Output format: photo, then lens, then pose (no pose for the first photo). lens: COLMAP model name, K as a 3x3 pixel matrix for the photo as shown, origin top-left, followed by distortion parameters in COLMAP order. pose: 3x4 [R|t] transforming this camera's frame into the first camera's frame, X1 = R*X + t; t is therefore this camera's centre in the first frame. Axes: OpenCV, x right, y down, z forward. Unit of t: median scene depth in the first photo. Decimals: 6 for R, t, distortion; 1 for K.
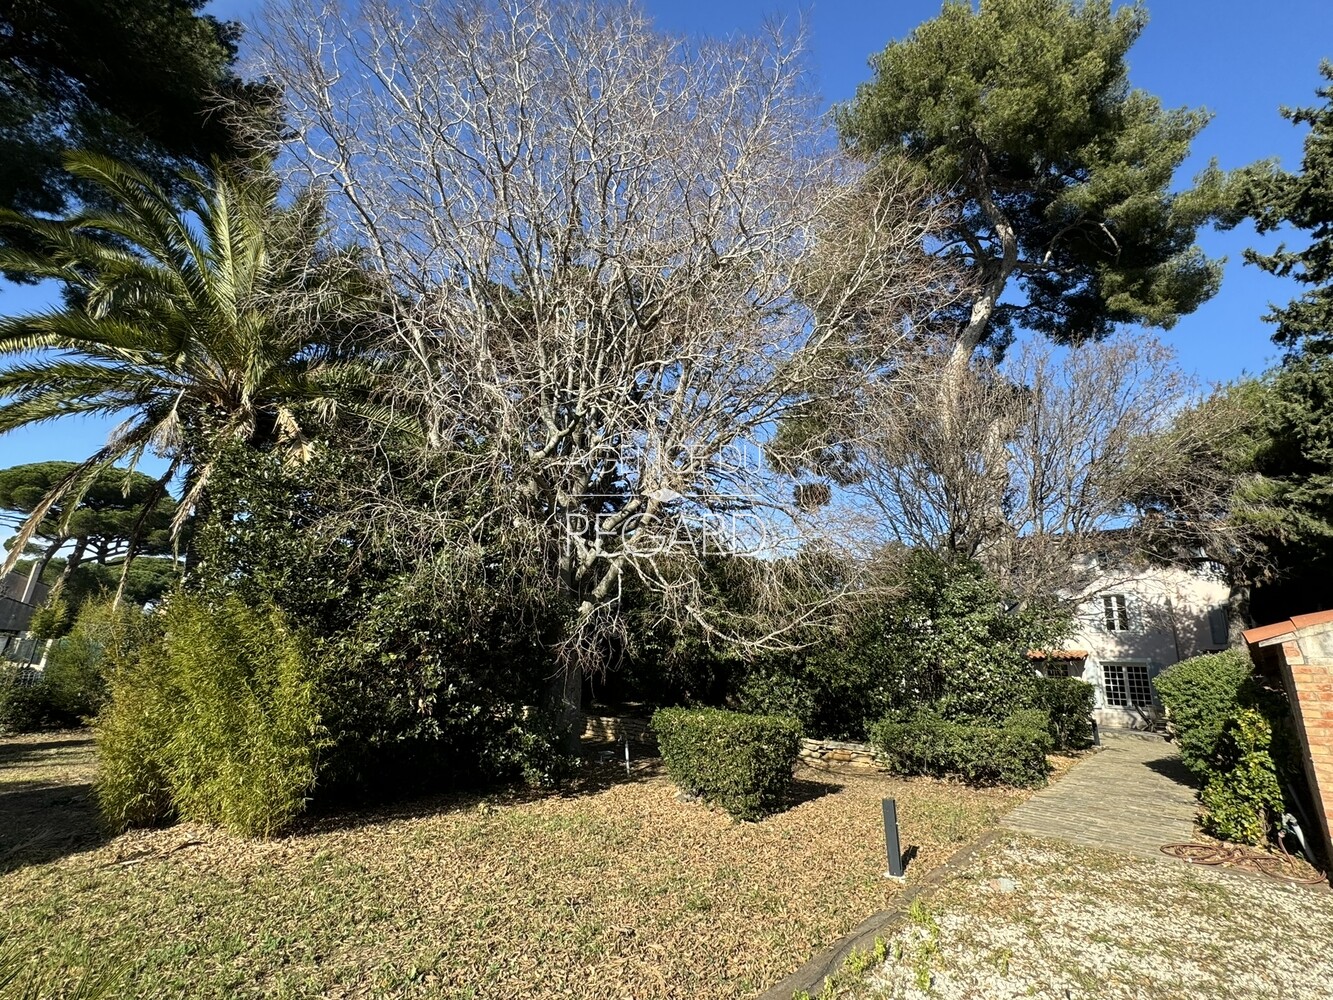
lens RADIAL K [[631.4, 0, 670.8], [0, 631.4, 500.1], [0, 0, 1]] dist [0.001263, 0.001024]
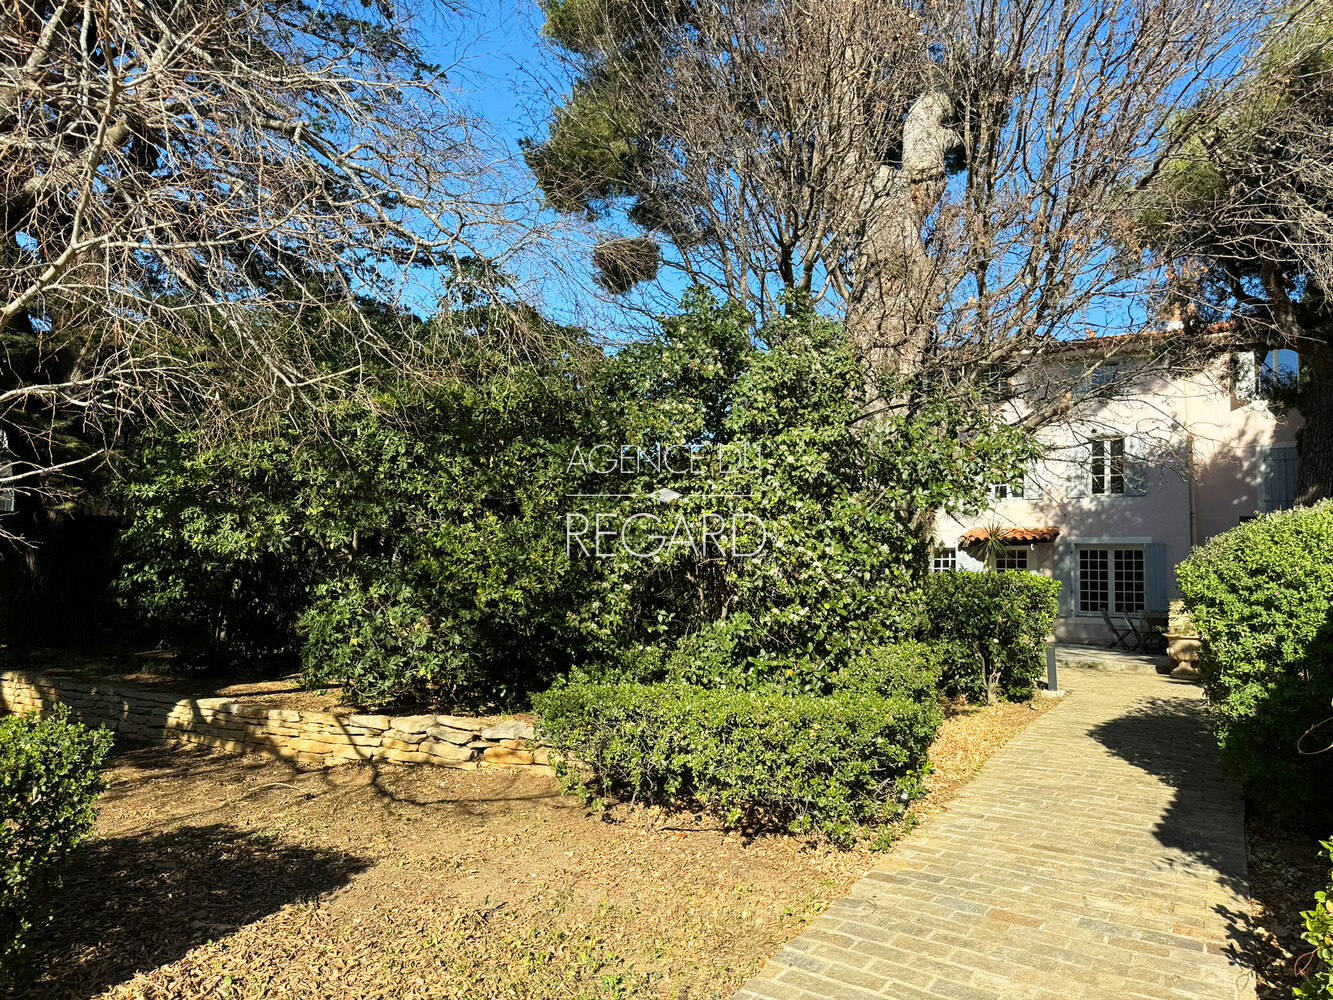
lens RADIAL K [[925.0, 0, 666.5], [0, 925.0, 496.8], [0, 0, 1]] dist [0.023003, -0.009171]
pose [[0.986491, -0.012777, 0.163316, 0.294730], [-0.016795, 0.983812, 0.178418, 0.119139], [-0.162952, -0.178750, 0.970307, 0.415131]]
